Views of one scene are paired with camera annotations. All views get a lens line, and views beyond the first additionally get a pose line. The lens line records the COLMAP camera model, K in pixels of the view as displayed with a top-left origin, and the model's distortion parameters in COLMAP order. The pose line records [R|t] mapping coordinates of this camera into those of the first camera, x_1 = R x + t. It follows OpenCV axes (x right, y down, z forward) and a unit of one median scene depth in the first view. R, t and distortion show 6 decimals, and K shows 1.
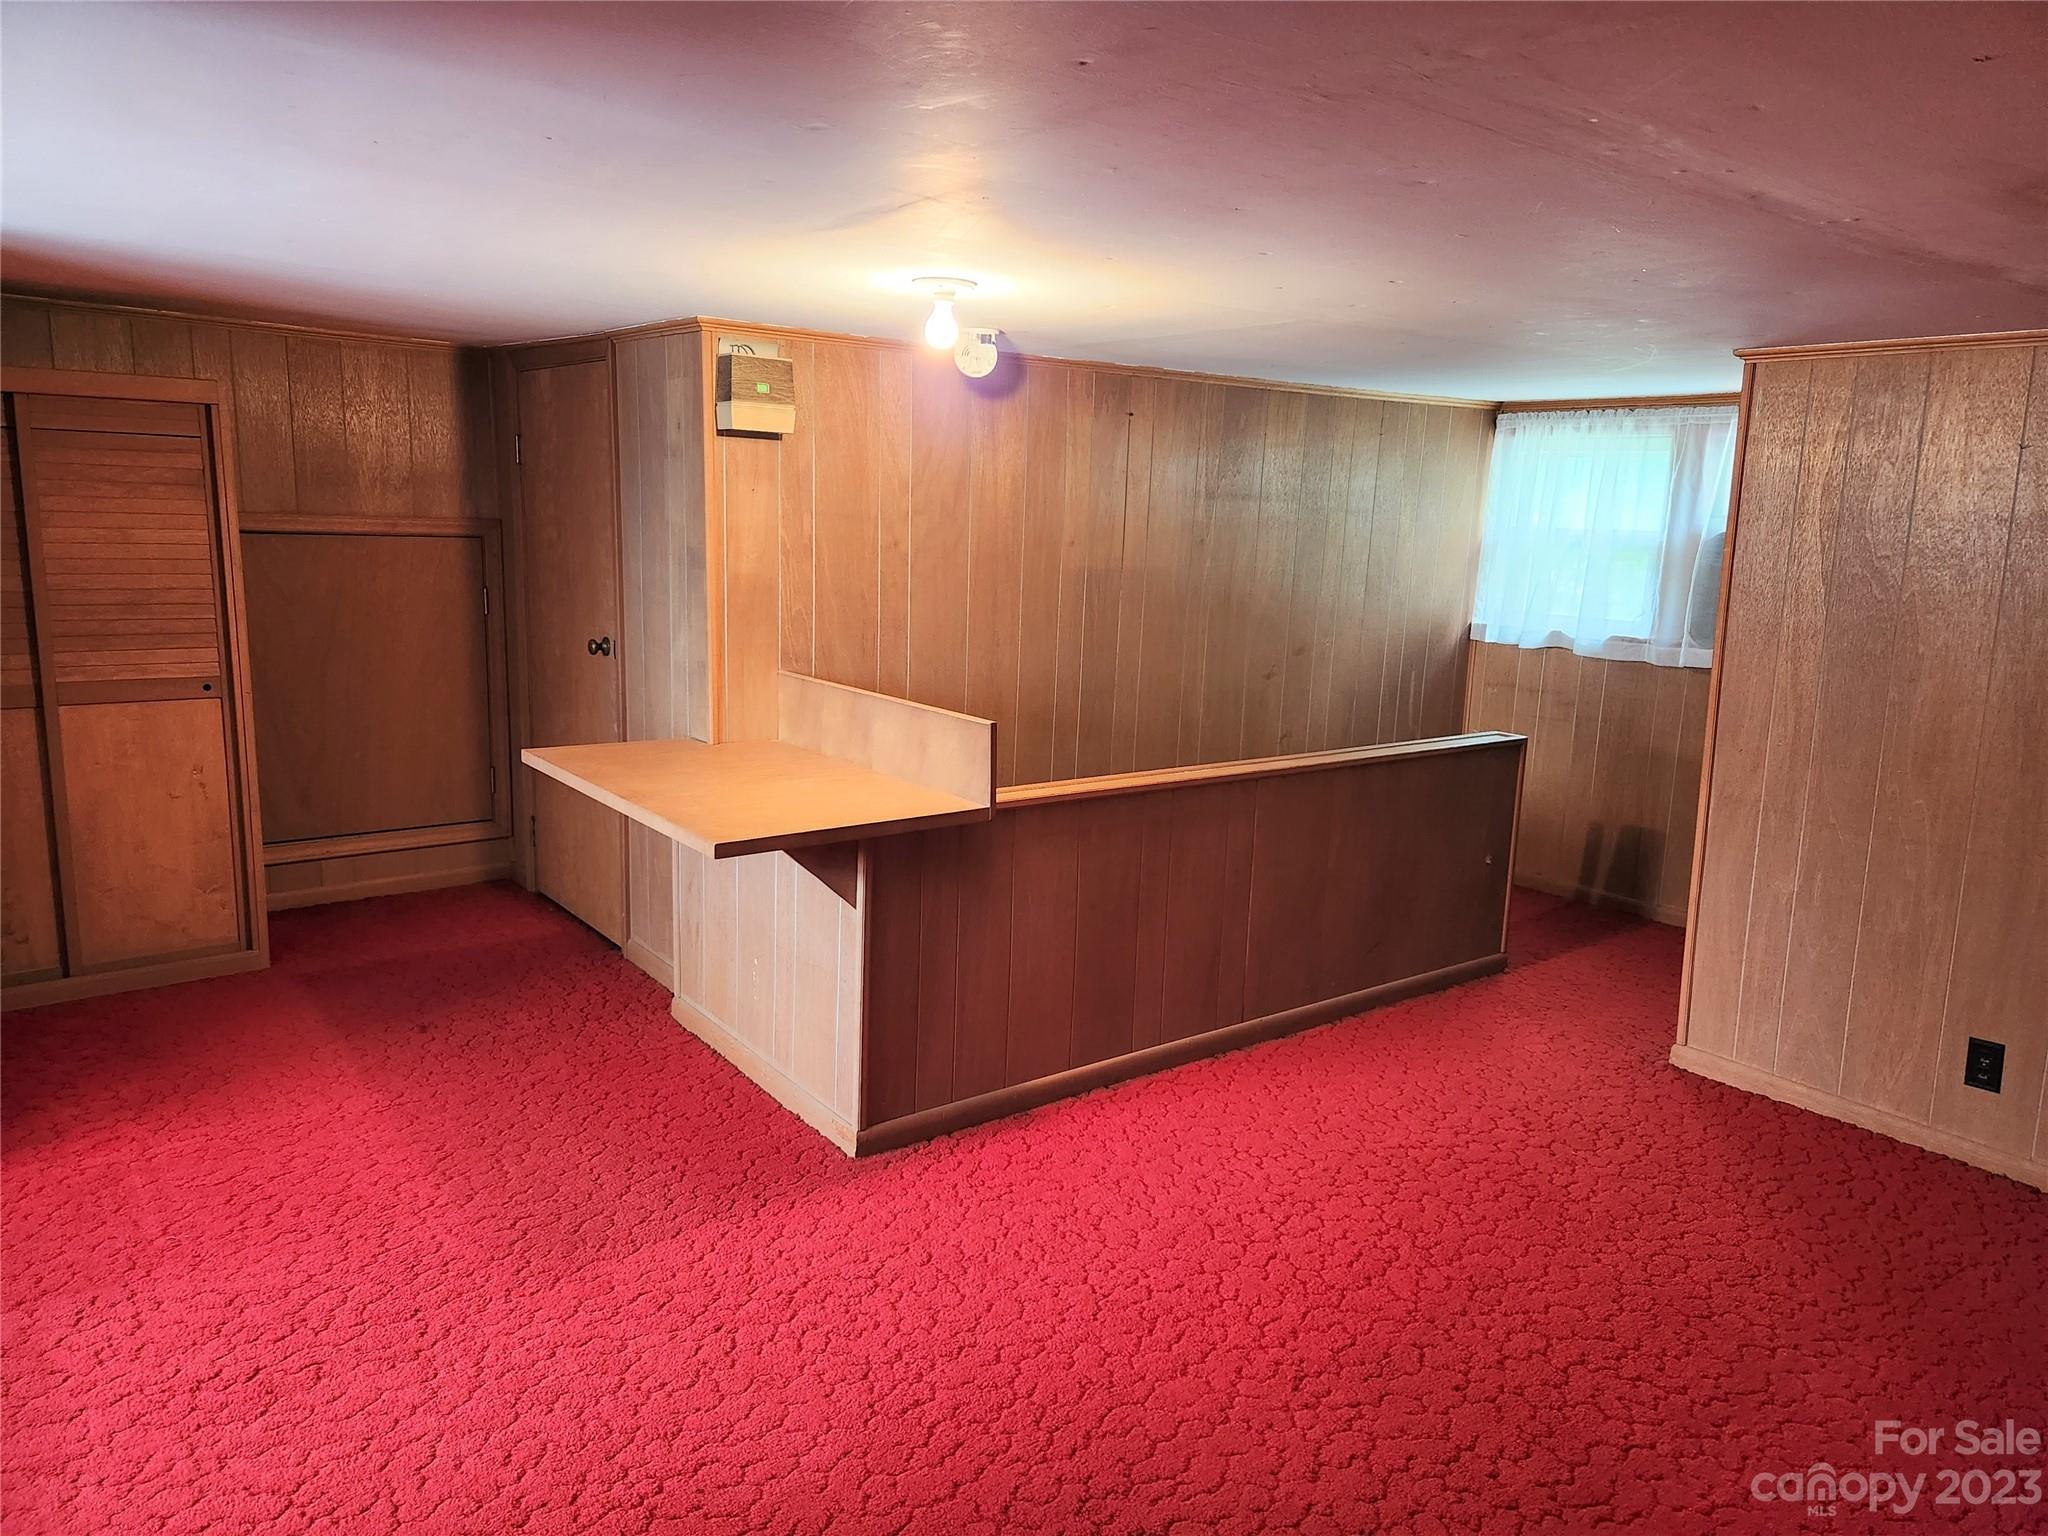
lens RADIAL K [[1372.0, 0, 1030.0], [0, 1372.0, 771.6], [0, 0, 1]] dist [0.078611, -0.073737]
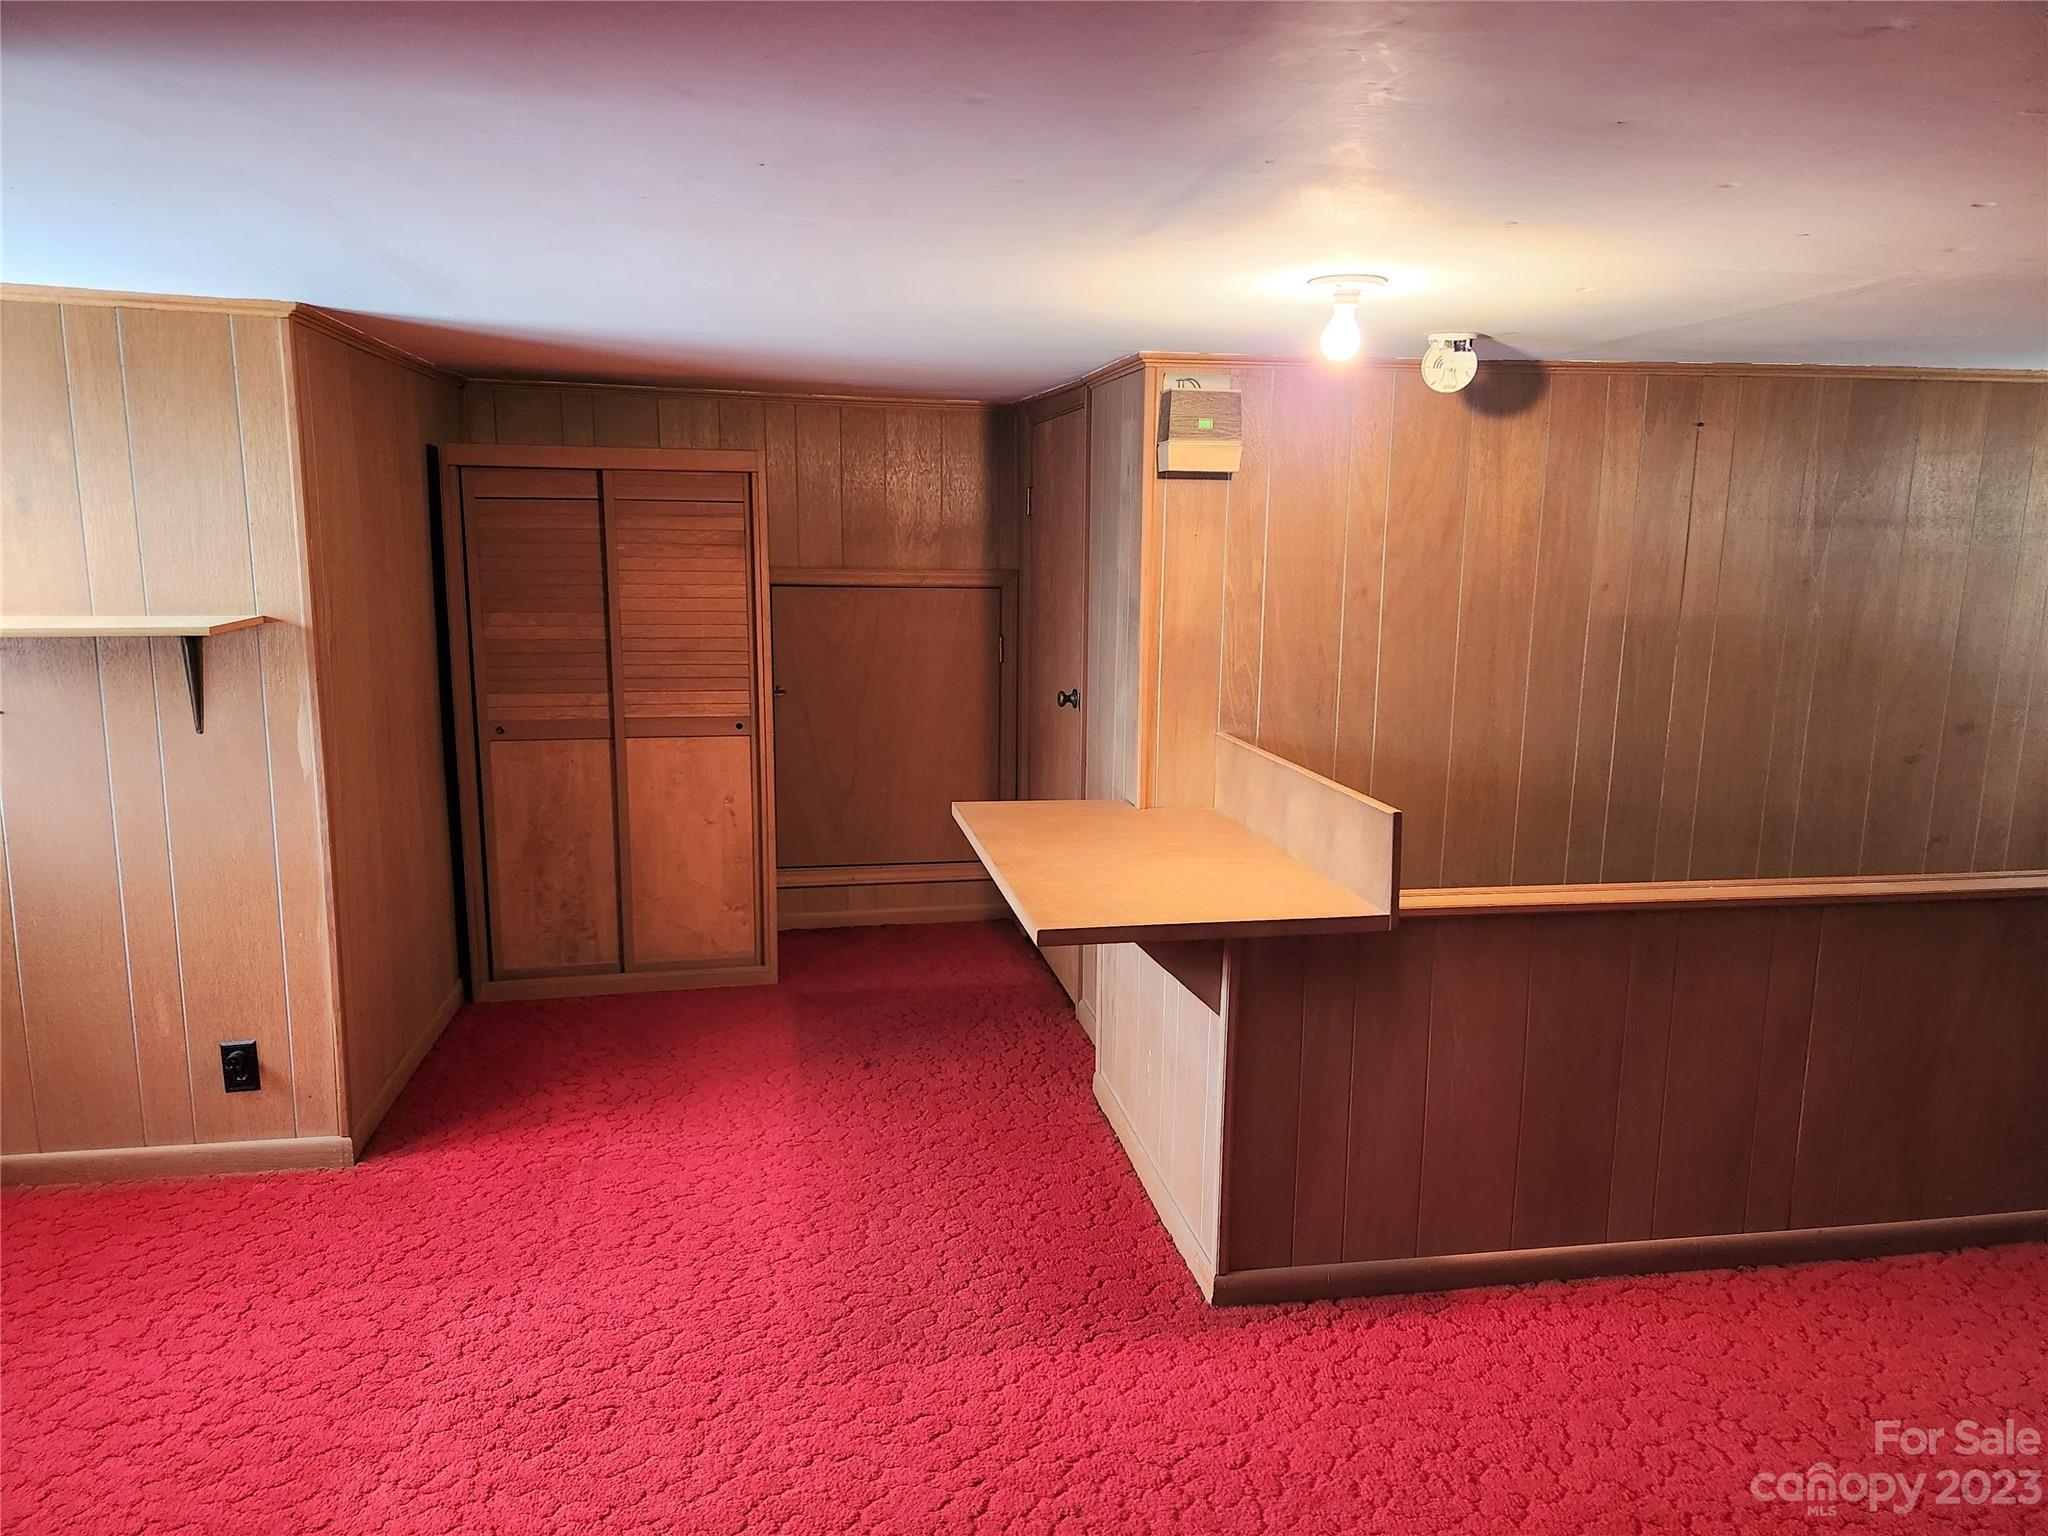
lens RADIAL K [[1372.0, 0, 1030.0], [0, 1372.0, 771.6], [0, 0, 1]] dist [0.078611, -0.073737]
pose [[0.889241, 0.054478, -0.454183, 0.123018], [-0.066762, 0.997708, -0.011041, -0.029150], [0.452540, 0.040140, 0.890840, 0.138057]]
